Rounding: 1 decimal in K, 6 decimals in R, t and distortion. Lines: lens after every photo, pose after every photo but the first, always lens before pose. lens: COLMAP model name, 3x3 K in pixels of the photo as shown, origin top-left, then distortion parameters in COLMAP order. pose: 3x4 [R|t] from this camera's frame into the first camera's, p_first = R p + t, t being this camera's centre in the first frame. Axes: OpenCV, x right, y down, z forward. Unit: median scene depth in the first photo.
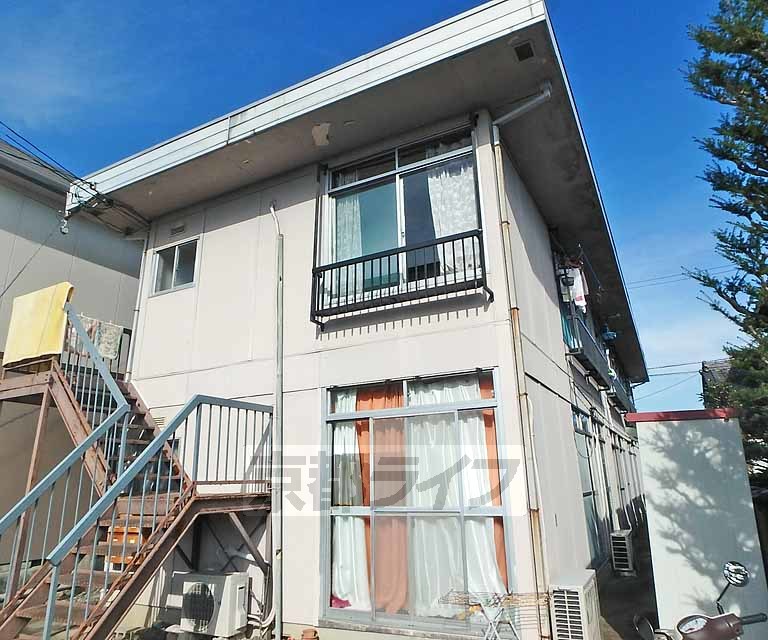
lens RADIAL K [[538.8, 0, 398.6], [0, 538.8, 306.4], [0, 0, 1]] dist [-0.028345, 0.010830]
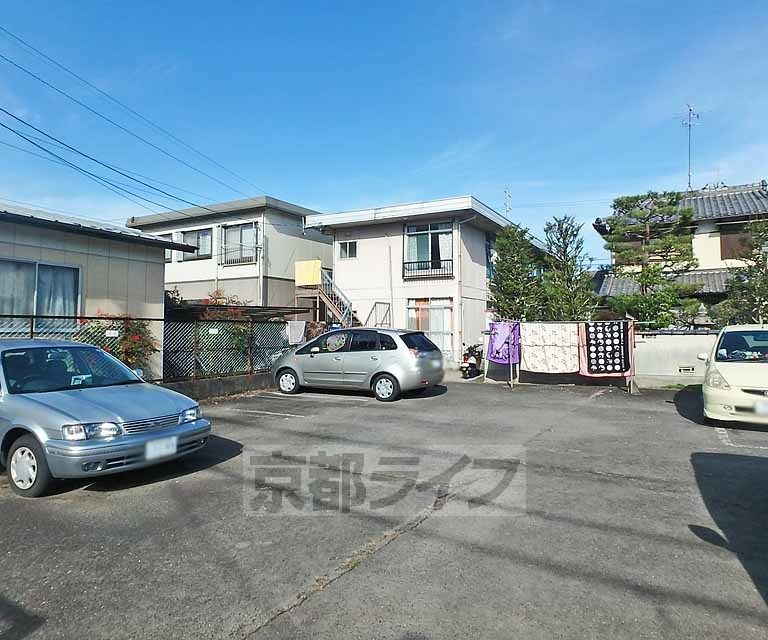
lens RADIAL K [[538.8, 0, 398.6], [0, 538.8, 306.4], [0, 0, 1]] dist [-0.028345, 0.010830]
pose [[0.999496, 0.025868, -0.018411, -0.124071], [-0.020036, 0.963685, 0.266288, -0.736127], [0.024631, -0.265785, 0.963718, -2.406313]]
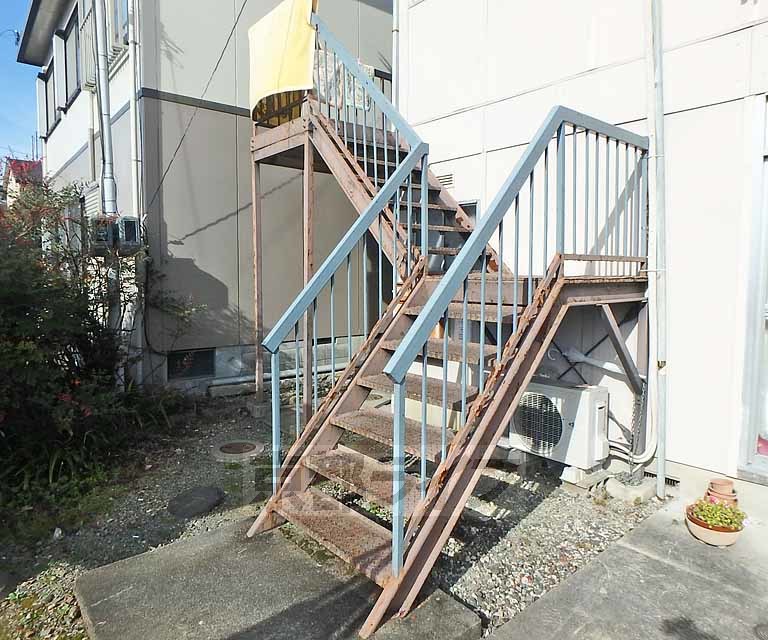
lens RADIAL K [[552.7, 0, 384.3], [0, 552.7, 302.4], [0, 0, 1]] dist [-0.004234, 0.000816]
pose [[0.920787, 0.049626, -0.386895, -0.271266], [0.095562, 0.932947, 0.347099, 0.121662], [0.378178, -0.356576, 0.854304, 0.320726]]
